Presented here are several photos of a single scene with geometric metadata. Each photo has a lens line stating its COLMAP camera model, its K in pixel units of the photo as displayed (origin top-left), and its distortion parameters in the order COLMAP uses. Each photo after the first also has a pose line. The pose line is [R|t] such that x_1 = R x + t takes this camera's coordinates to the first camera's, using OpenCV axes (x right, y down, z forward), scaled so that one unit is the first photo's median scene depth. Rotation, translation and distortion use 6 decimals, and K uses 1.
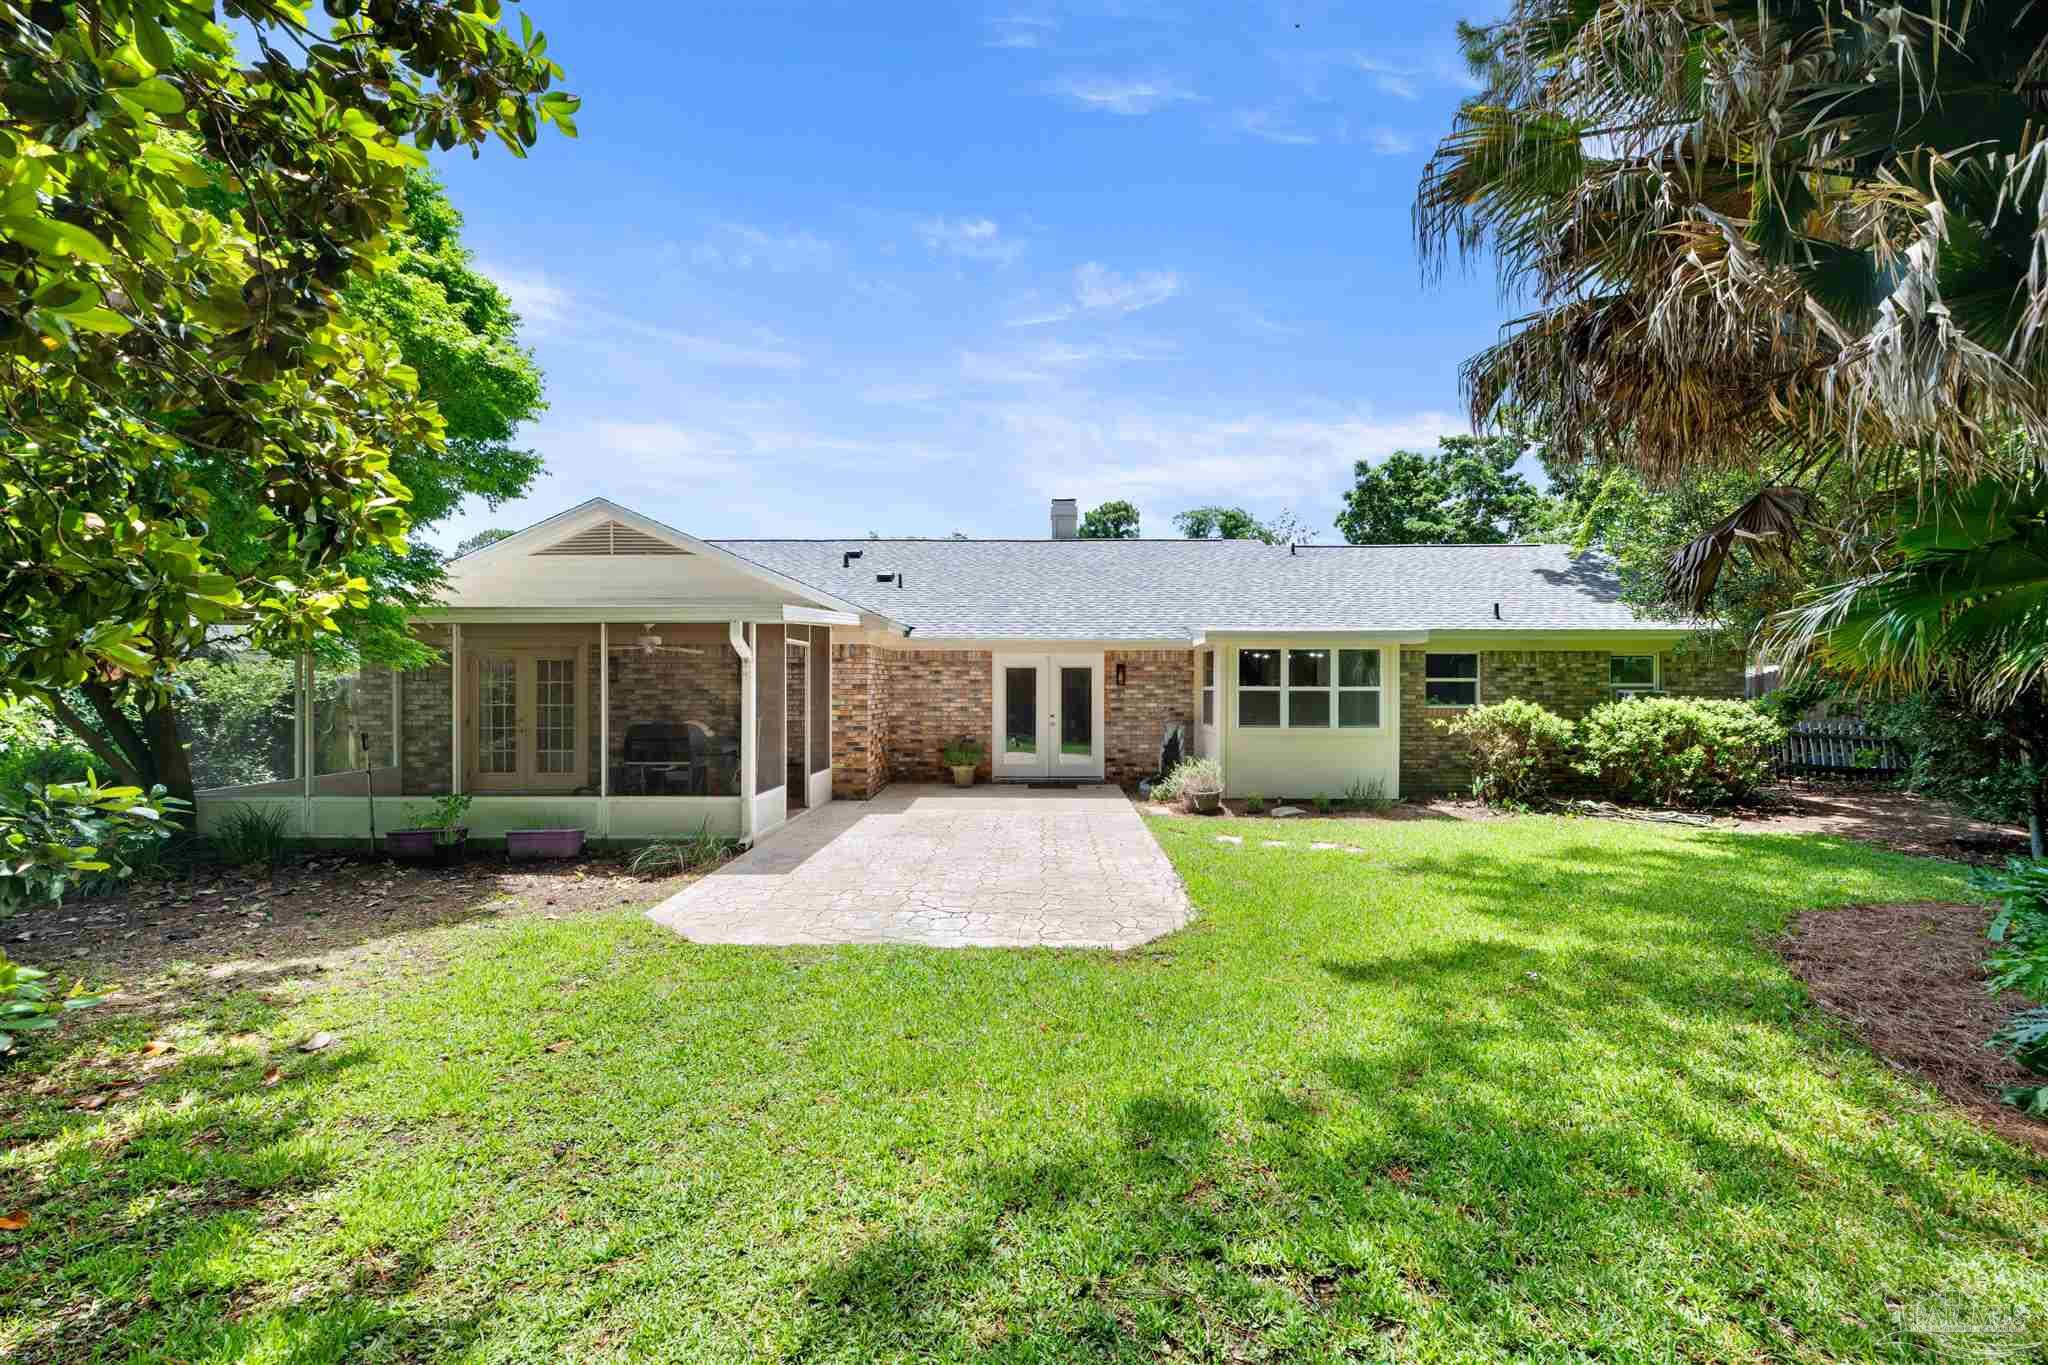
lens RADIAL K [[830.5, 0, 1041.2], [0, 830.5, 684.6], [0, 0, 1]] dist [0.002144, 0.000334]
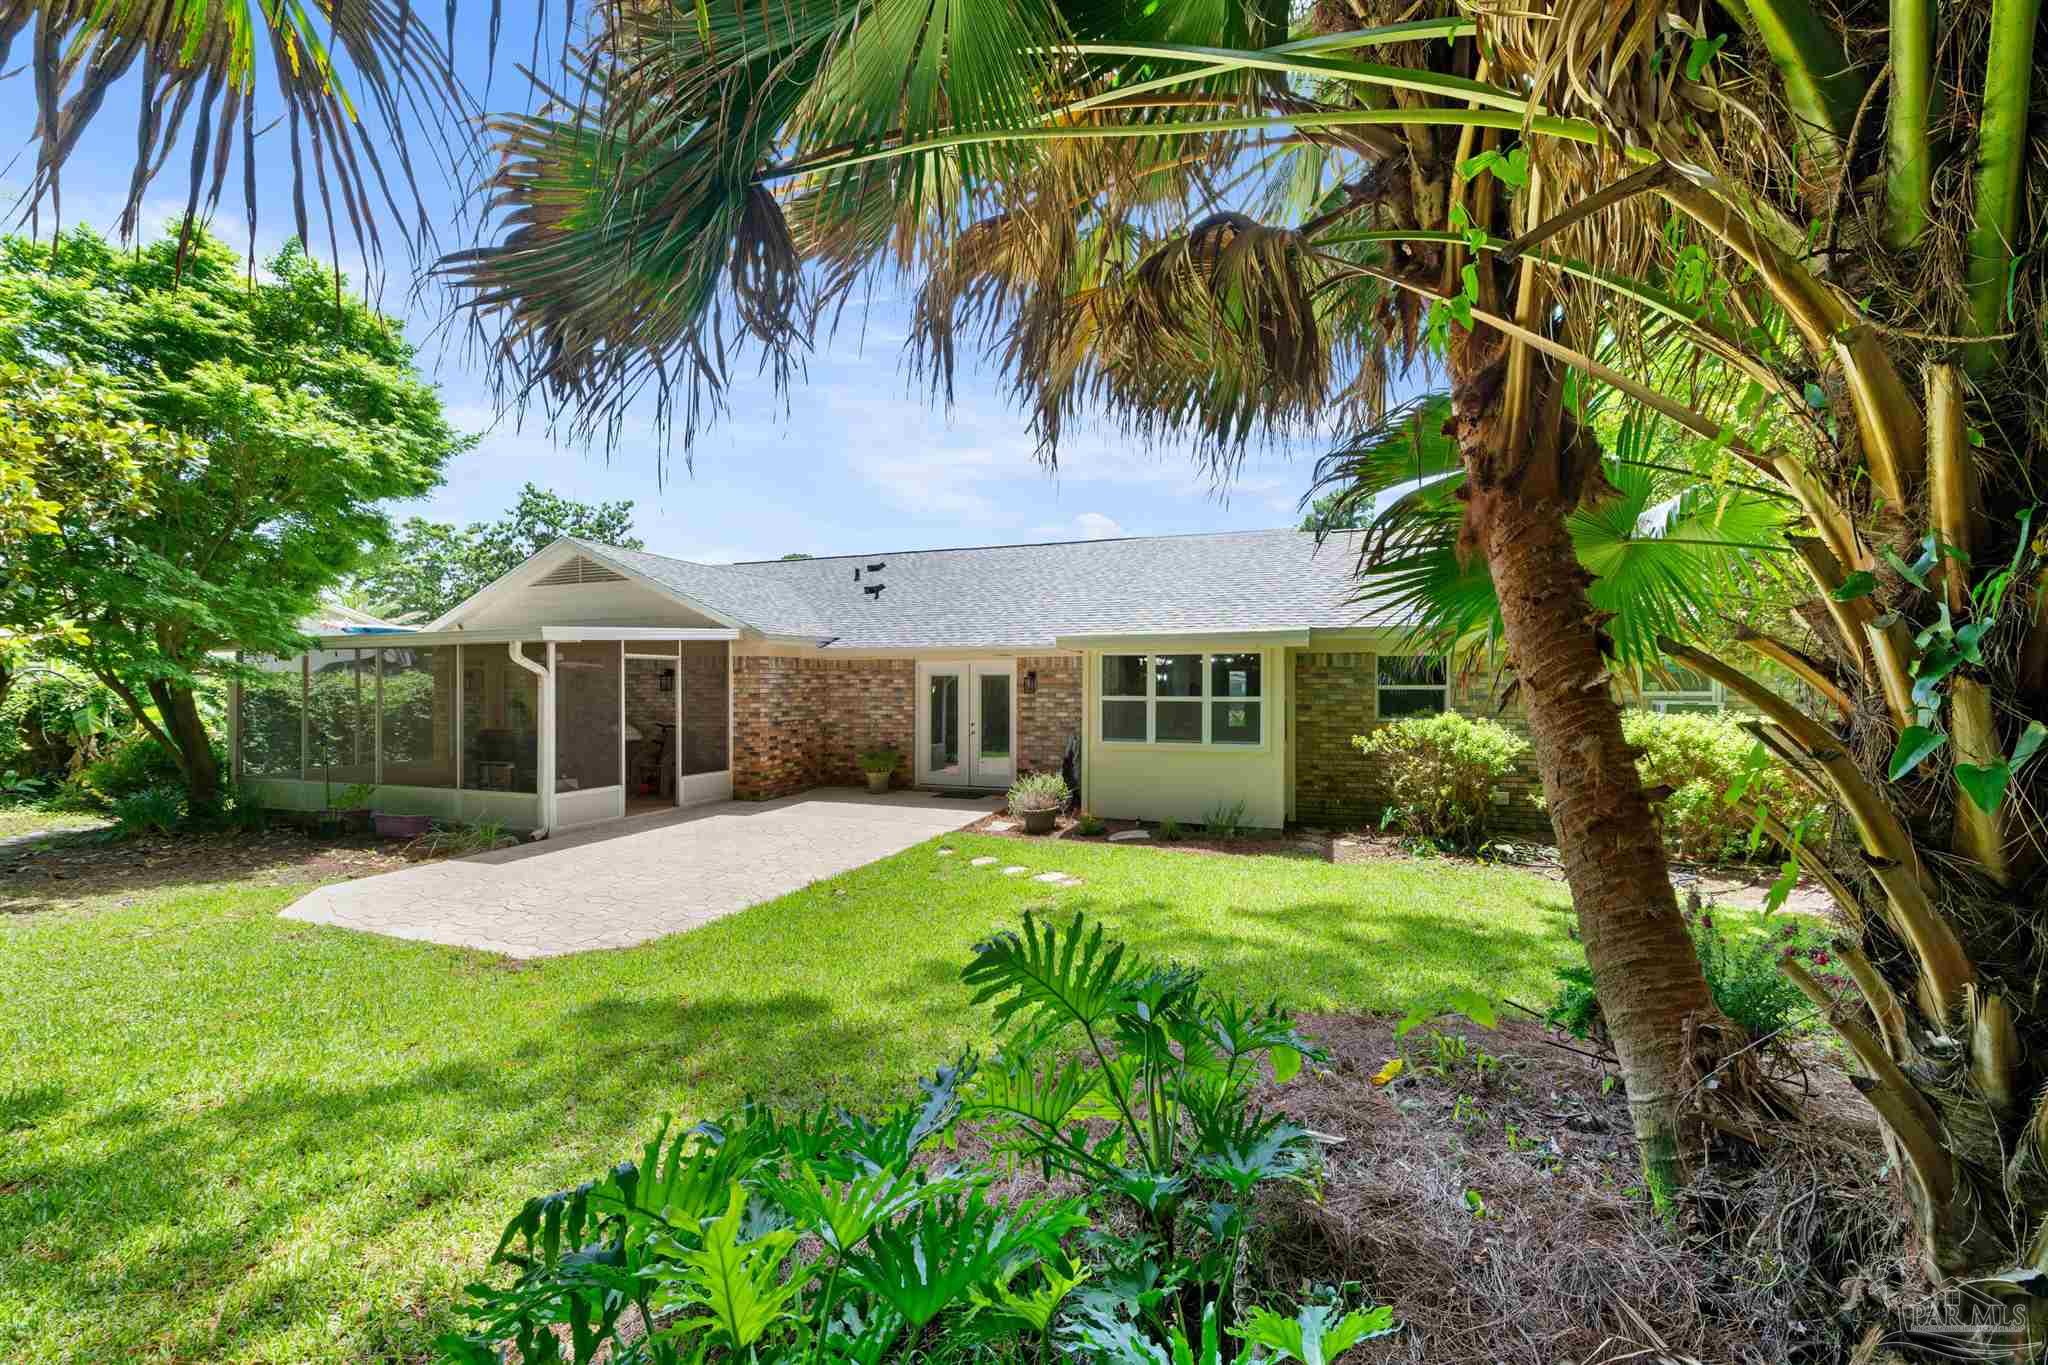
lens RADIAL K [[830.5, 0, 1033.0], [0, 830.5, 683.3], [0, 0, 1]] dist [0.002144, 0.000334]
pose [[0.938584, -0.002868, -0.345038, 0.480341], [0.001745, 0.999992, -0.003566, -0.008437], [0.345045, 0.002745, 0.938582, 0.114149]]
